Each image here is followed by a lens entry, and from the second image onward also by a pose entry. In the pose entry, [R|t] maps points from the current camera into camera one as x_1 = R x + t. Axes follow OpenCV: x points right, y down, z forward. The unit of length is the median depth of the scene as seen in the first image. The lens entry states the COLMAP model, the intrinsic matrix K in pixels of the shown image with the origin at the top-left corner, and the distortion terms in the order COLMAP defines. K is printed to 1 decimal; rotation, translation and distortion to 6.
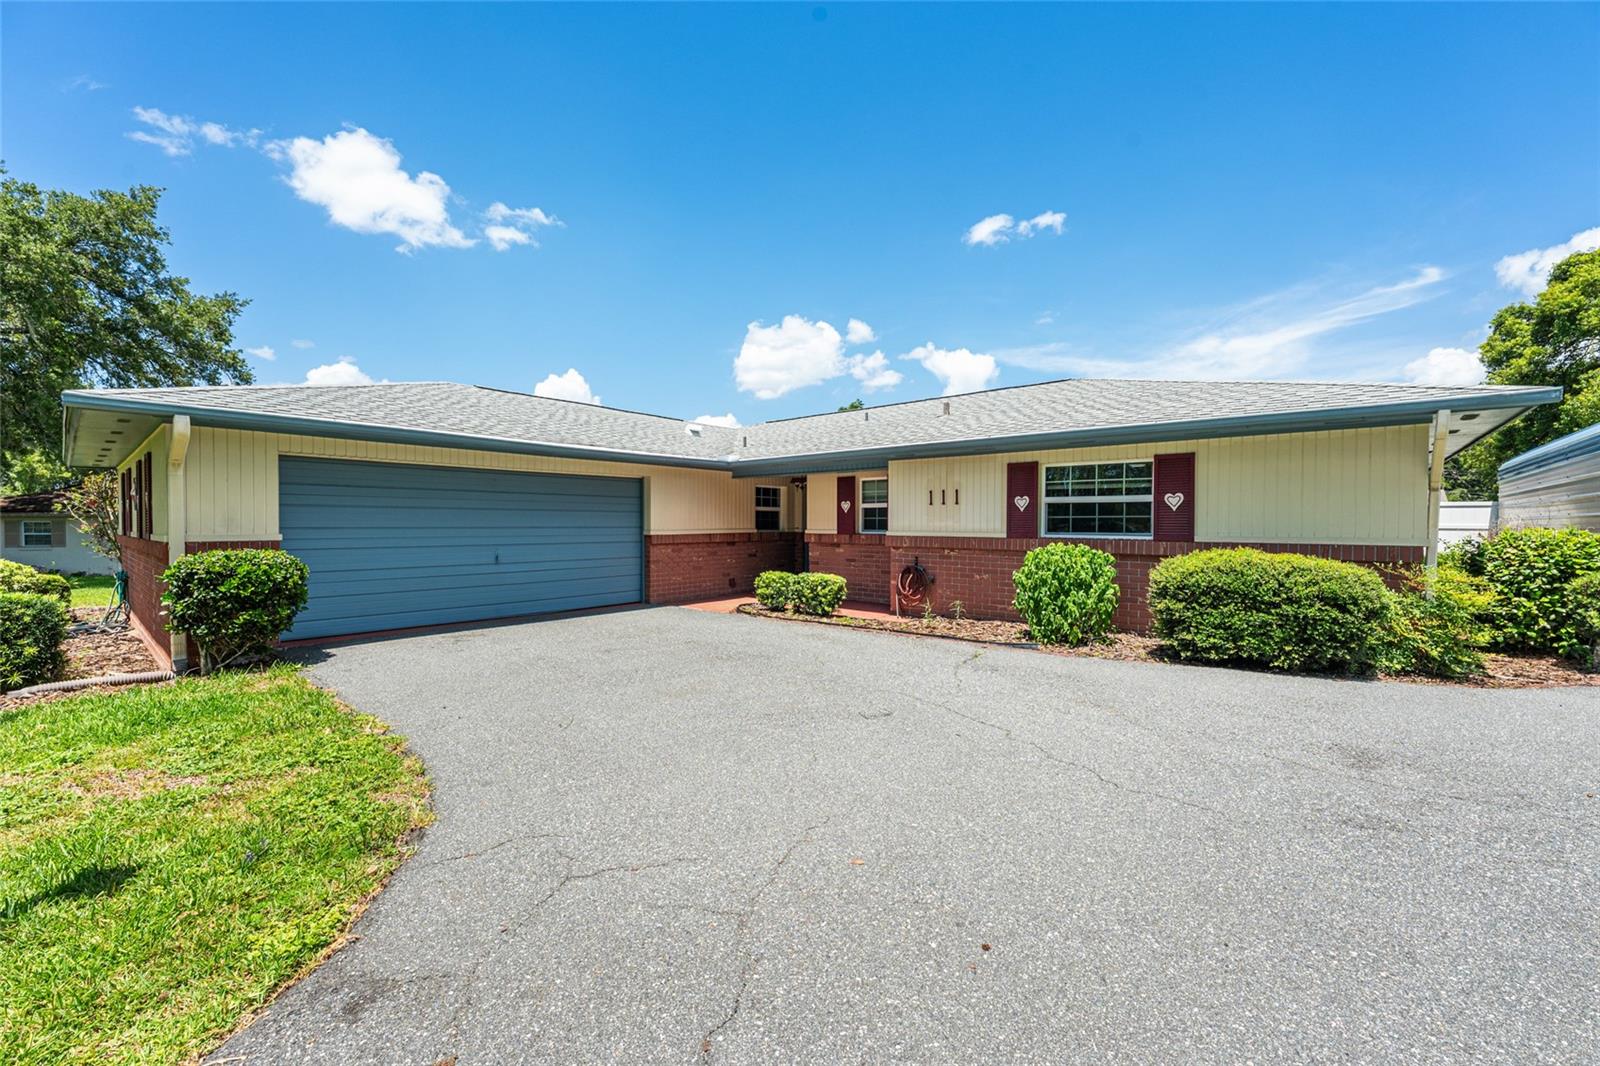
lens RADIAL K [[643.5, 0, 807.6], [0, 643.5, 542.9], [0, 0, 1]] dist [-0.000140, -0.000553]
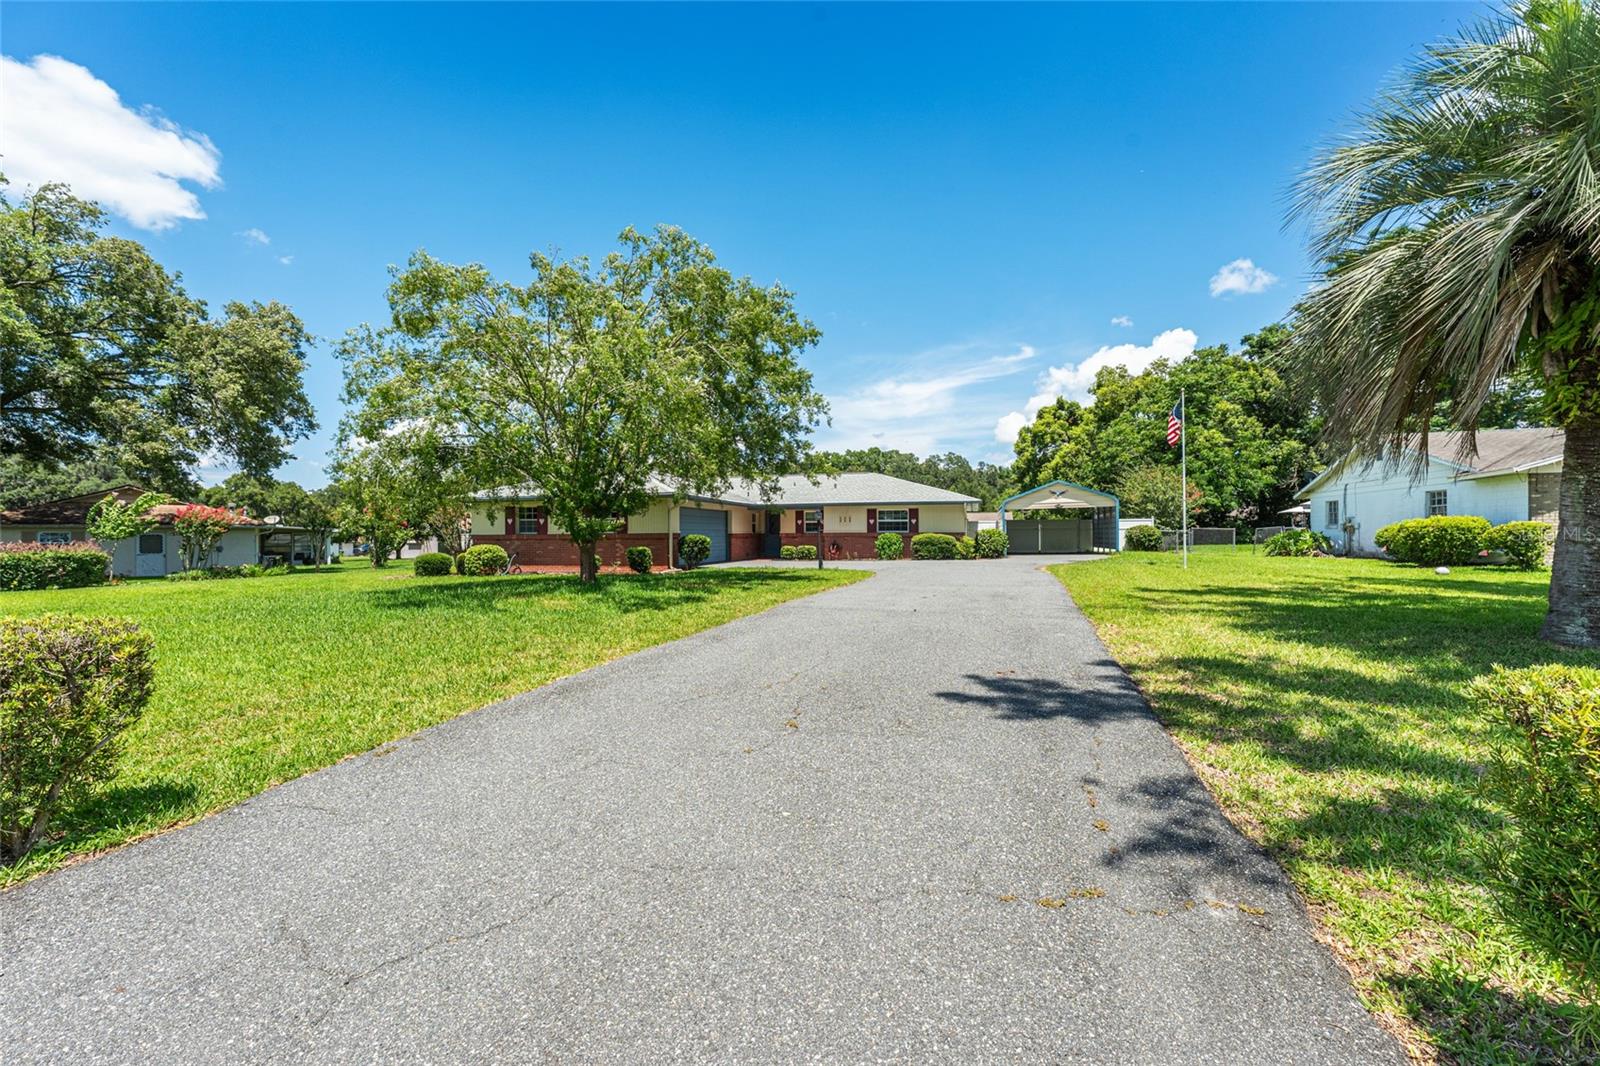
lens RADIAL K [[643.5, 0, 809.2], [0, 643.5, 536.2], [0, 0, 1]] dist [-0.000140, -0.000553]
pose [[0.907865, -0.006350, 0.419215, -1.316035], [0.019597, 0.999435, -0.027302, 0.093555], [-0.418805, 0.033002, 0.907476, -1.811441]]
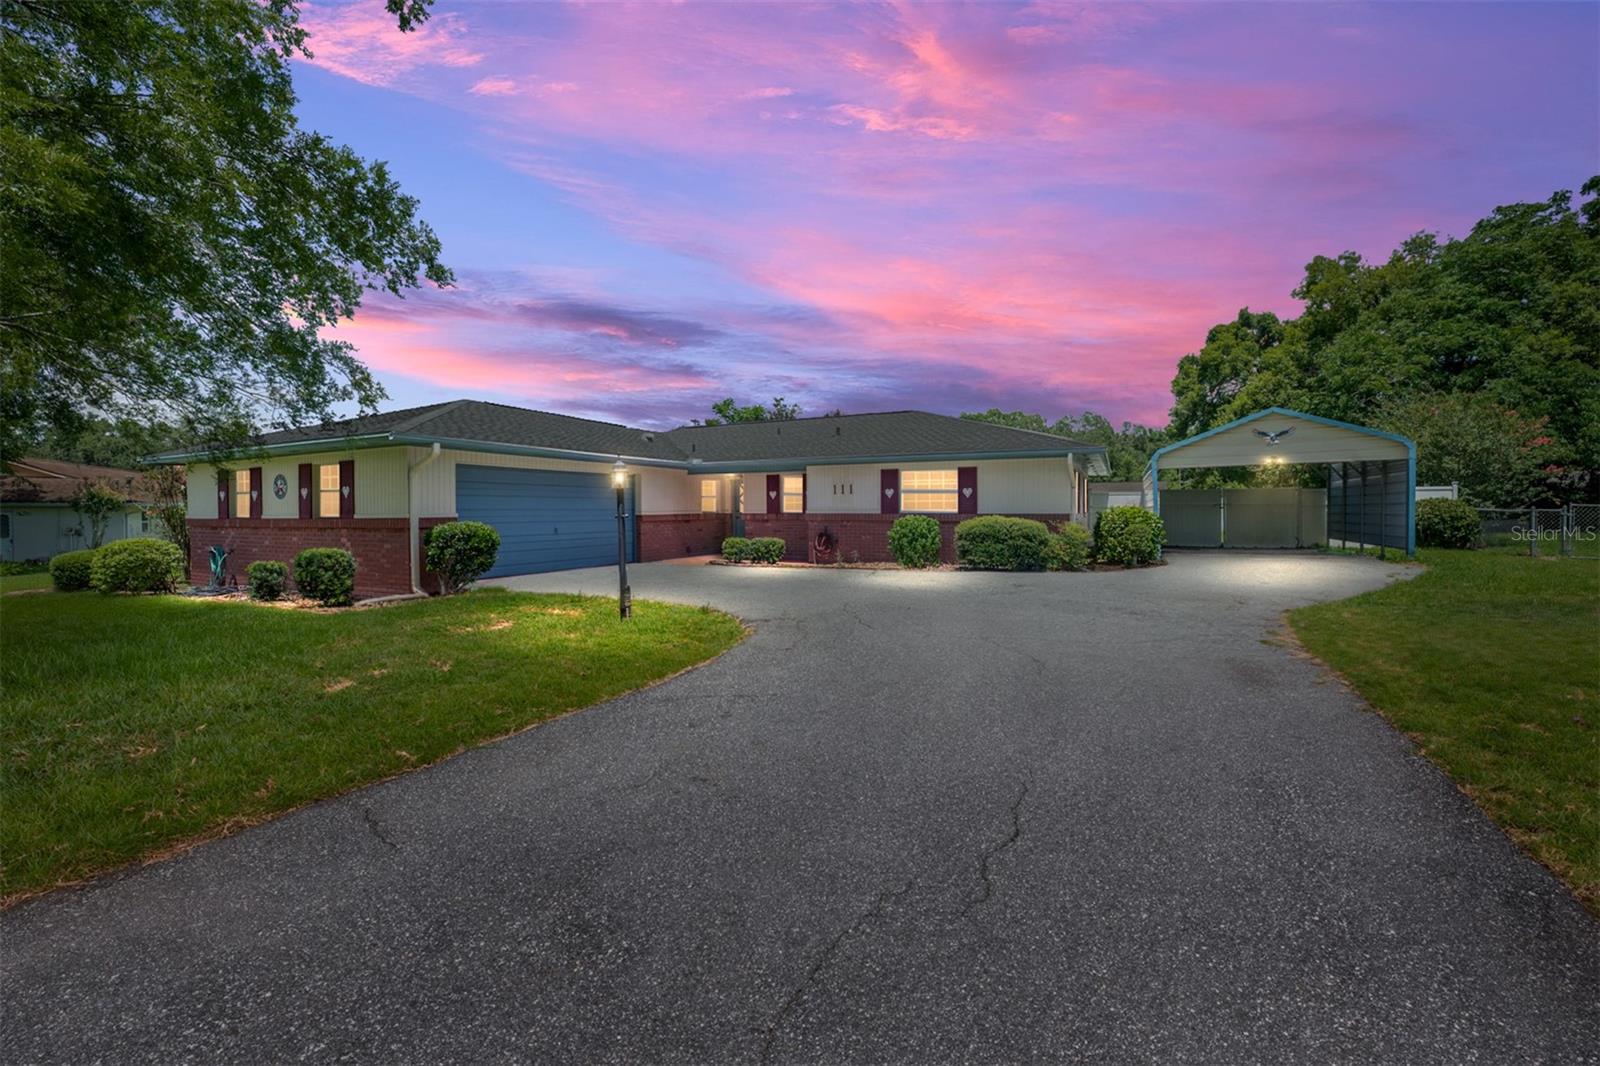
lens RADIAL K [[663.2, 0, 808.3], [0, 663.2, 522.7], [0, 0, 1]] dist [-0.025239, 0.000280]
pose [[0.970769, -0.010446, 0.239787, -0.305805], [0.013767, 0.999831, -0.012178, 0.035869], [-0.239619, 0.015123, 0.970749, -0.673491]]
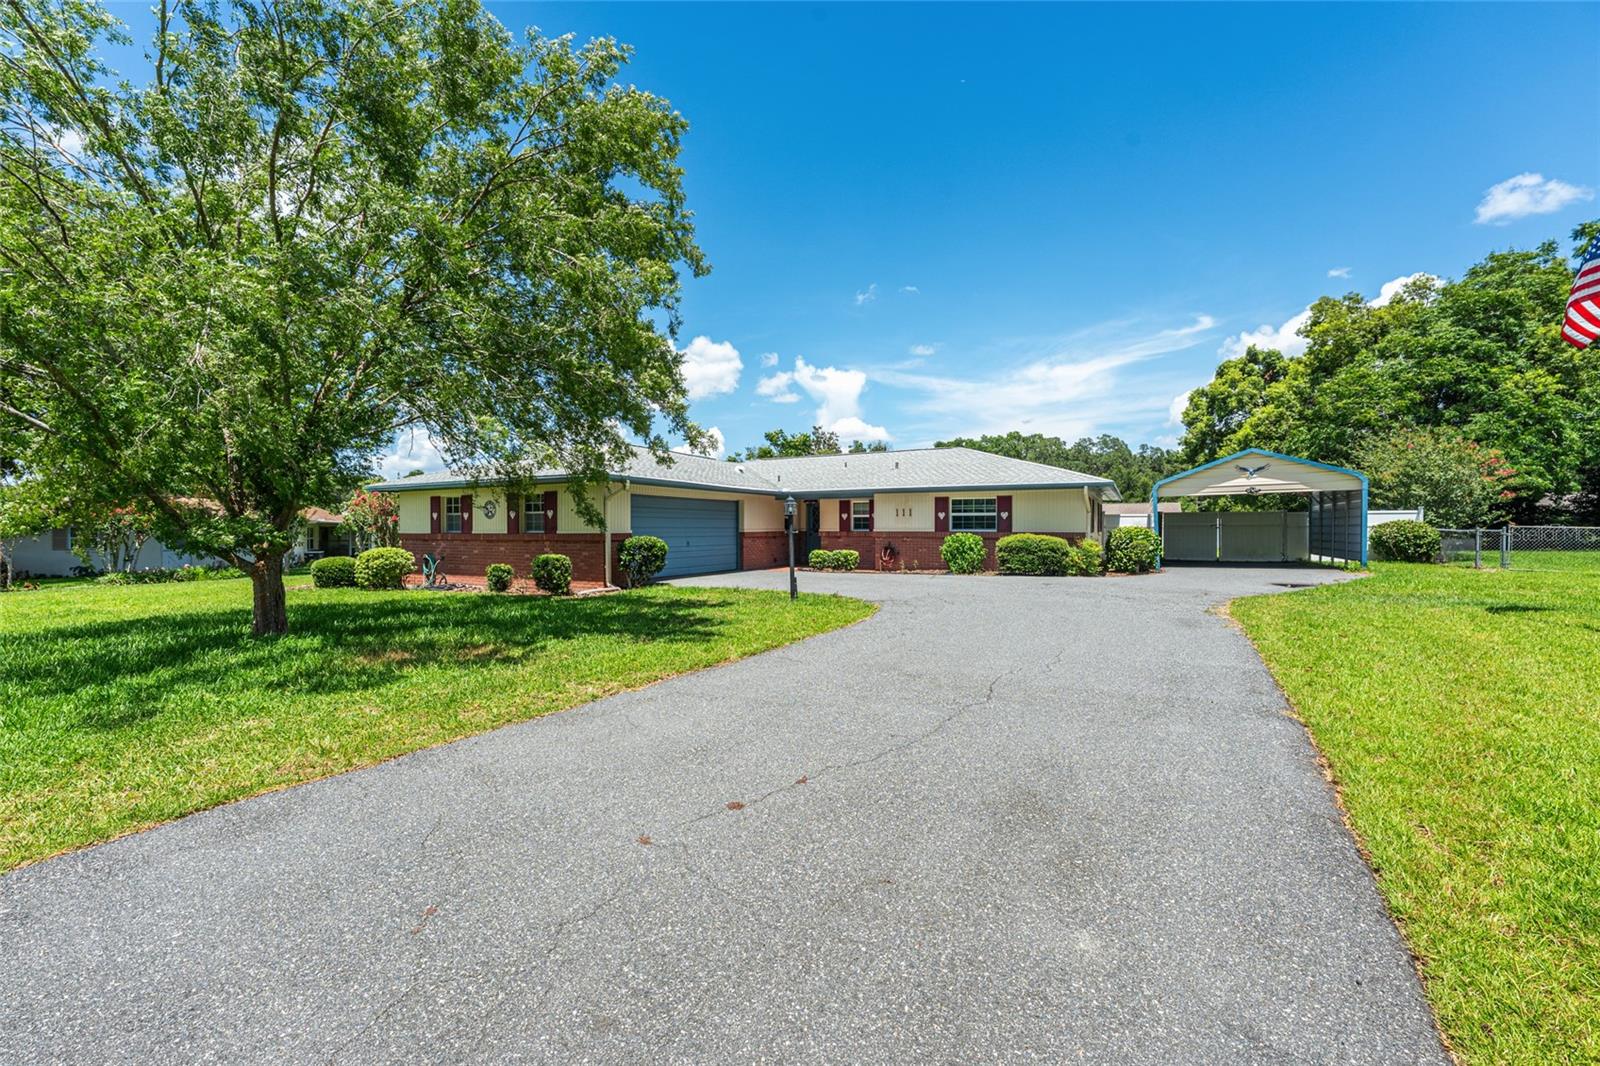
lens RADIAL K [[643.5, 0, 806.5], [0, 643.5, 539.0], [0, 0, 1]] dist [-0.000140, -0.000553]
pose [[0.978682, -0.005830, 0.205300, -0.572408], [0.009138, 0.999843, -0.015165, 0.046799], [-0.205180, 0.016718, 0.978582, -1.057638]]
